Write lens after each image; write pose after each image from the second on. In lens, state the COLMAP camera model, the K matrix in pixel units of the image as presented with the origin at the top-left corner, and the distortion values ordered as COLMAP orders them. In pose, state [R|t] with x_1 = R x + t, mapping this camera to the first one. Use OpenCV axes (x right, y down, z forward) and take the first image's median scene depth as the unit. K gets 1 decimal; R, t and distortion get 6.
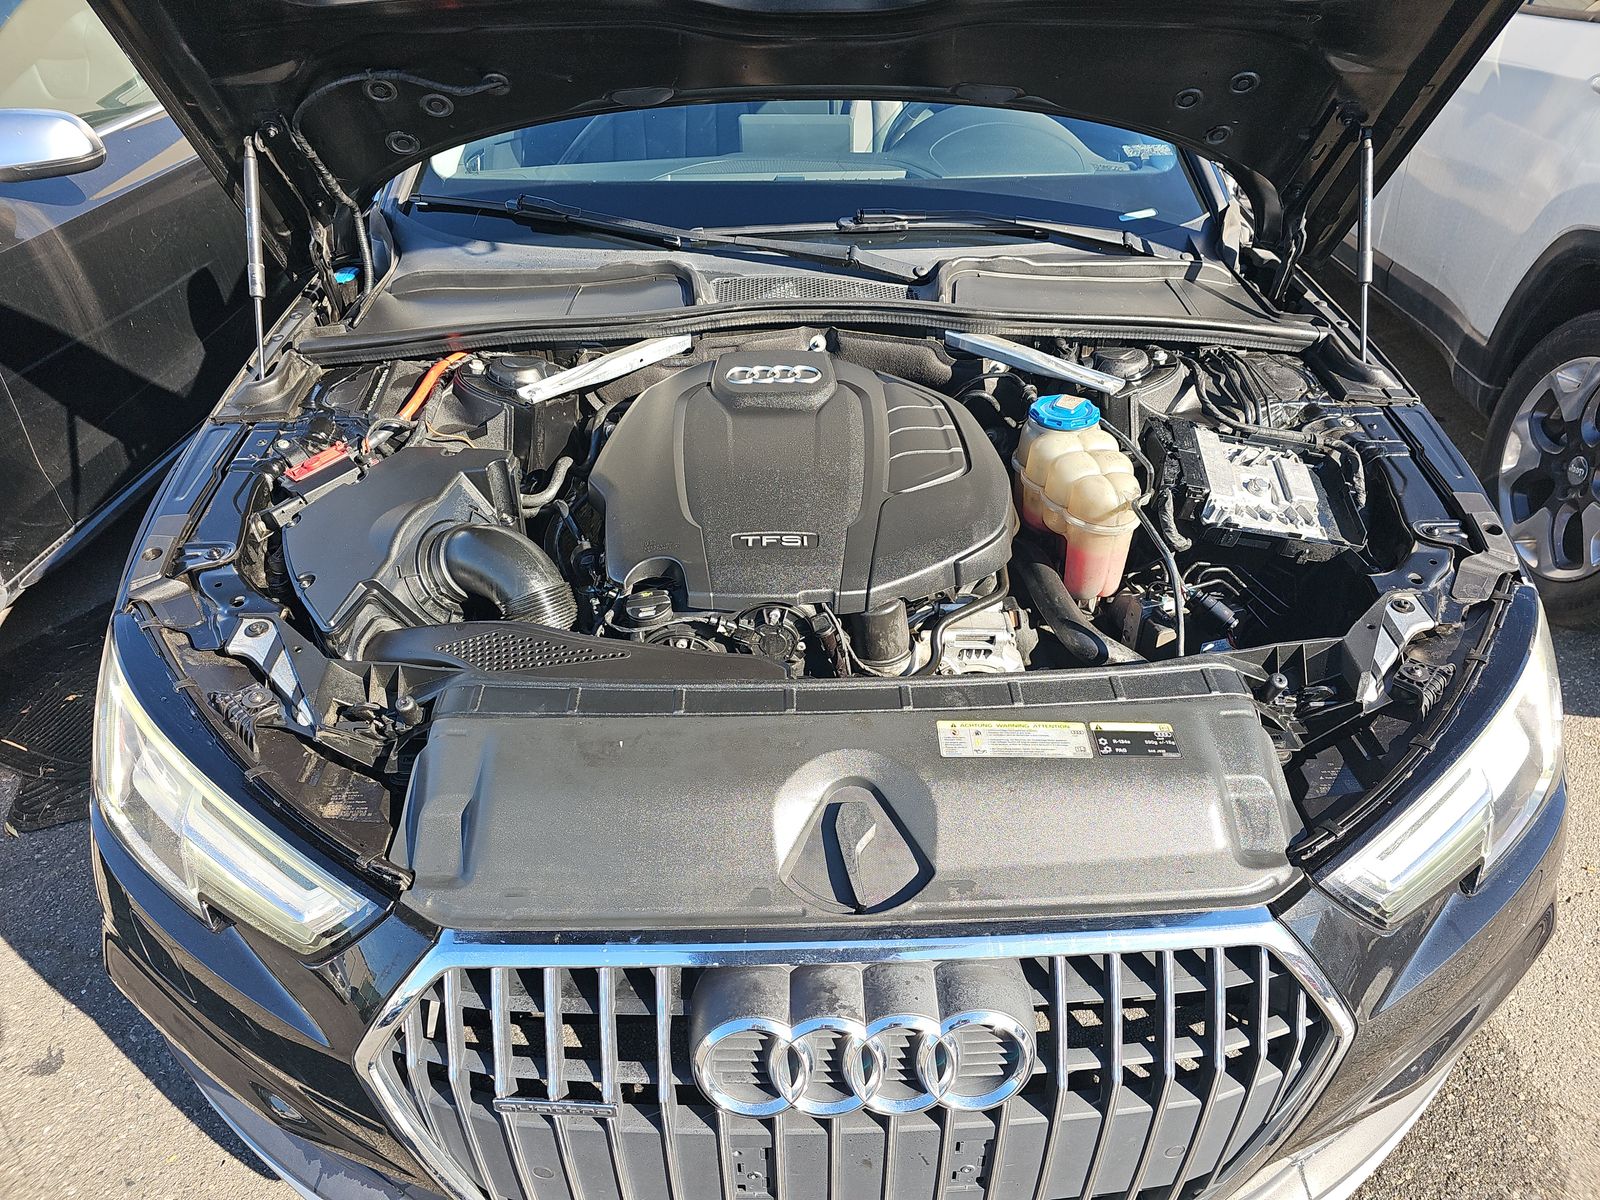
lens RADIAL K [[1075.4, 0, 814.5], [0, 1075.4, 591.4], [0, 0, 1]] dist [0.002484, -0.005213]
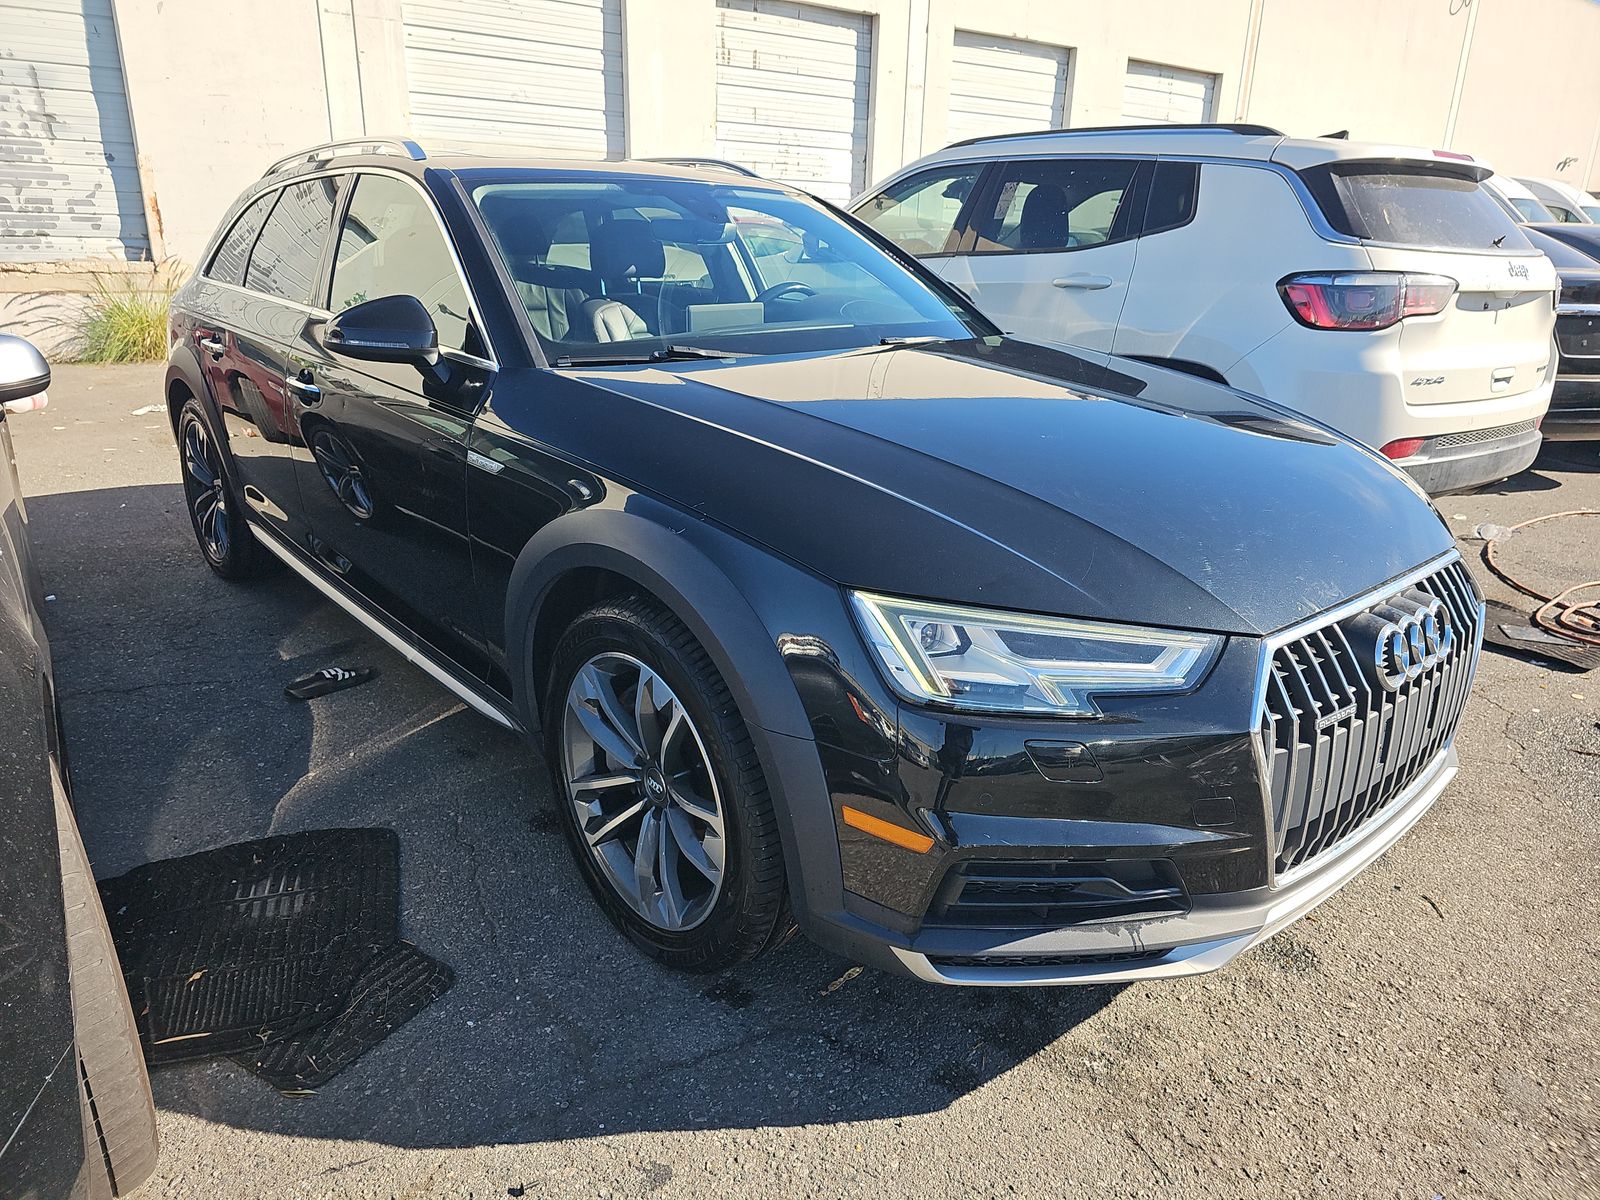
lens RADIAL K [[1075.4, 0, 814.5], [0, 1075.4, 591.4], [0, 0, 1]] dist [0.002484, -0.005213]
pose [[0.770501, -0.190677, 0.608252, -1.842854], [0.341041, 0.929468, -0.140639, 0.249052], [-0.538534, 0.315802, 0.781185, 0.057061]]
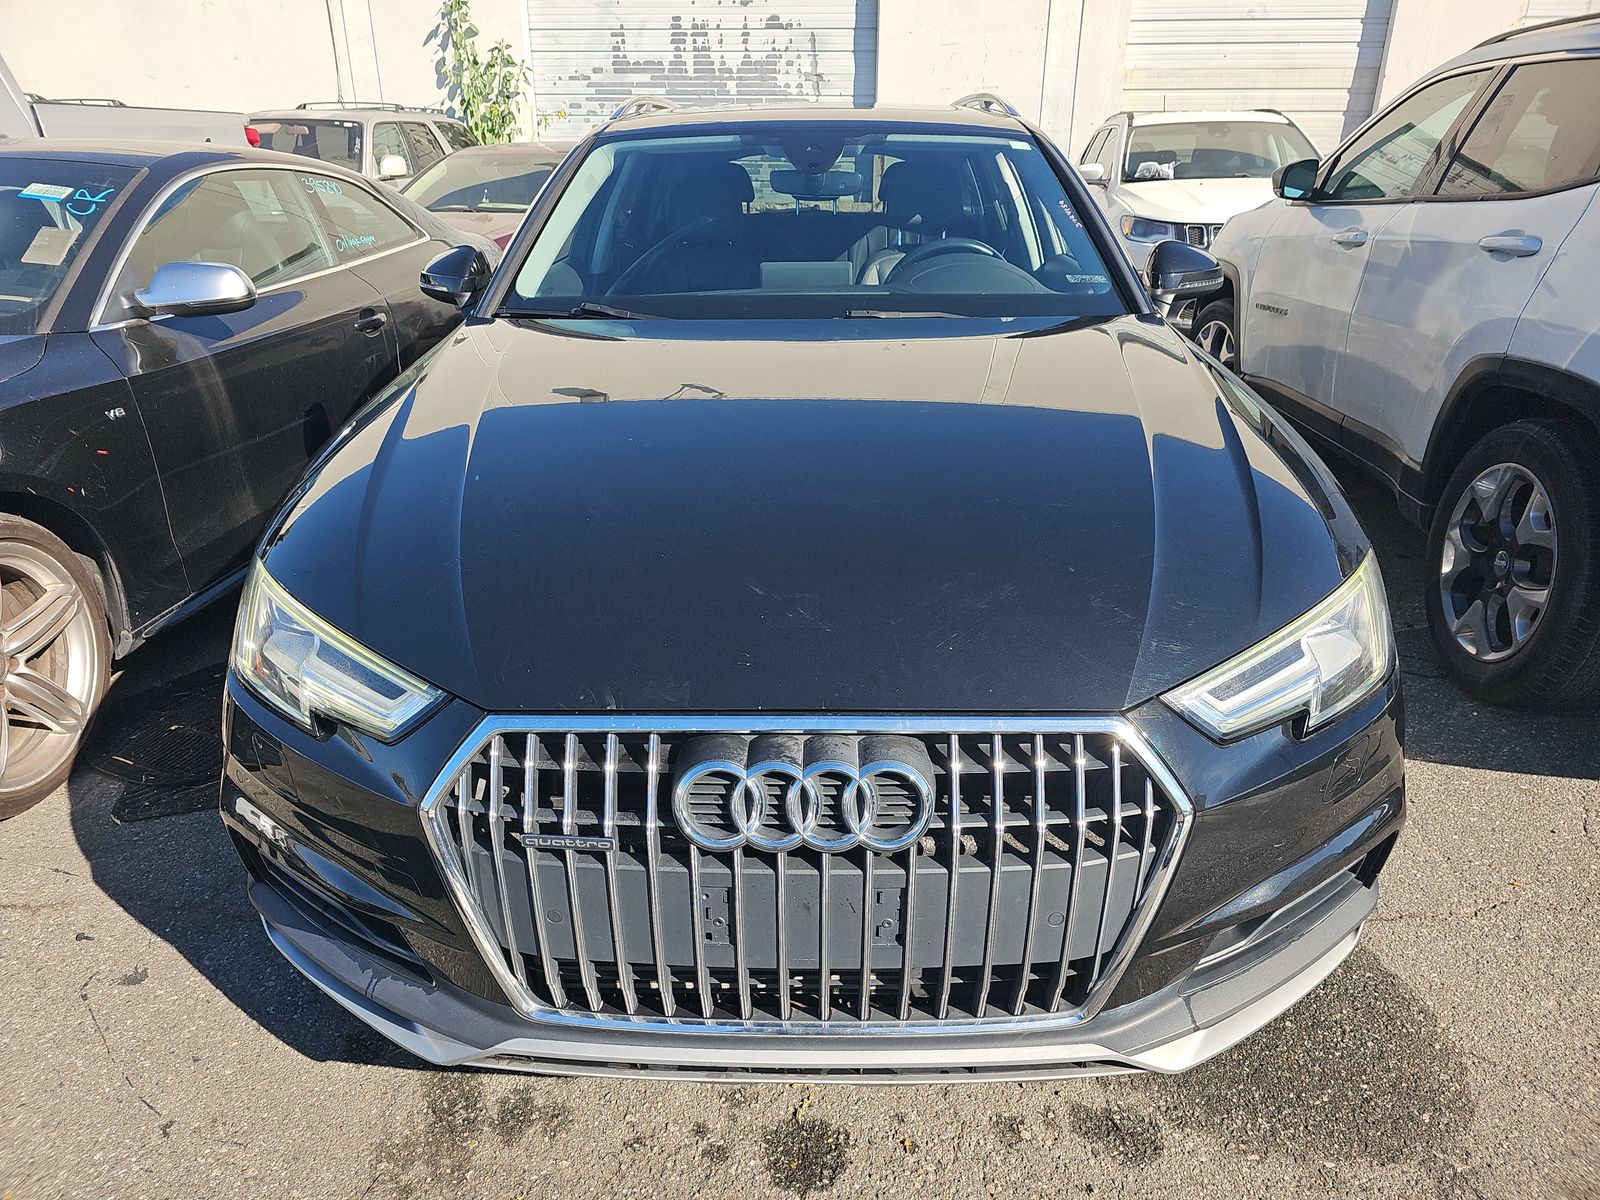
lens RADIAL K [[1057.9, 0, 800.0], [0, 1057.9, 600.0], [0, 0, 1]] dist [0.014050, -0.002200]
pose [[0.998667, 0.013812, -0.049742, 0.098884], [-0.023141, 0.981089, -0.192170, 0.416483], [0.046147, 0.193065, 0.980100, -0.298811]]
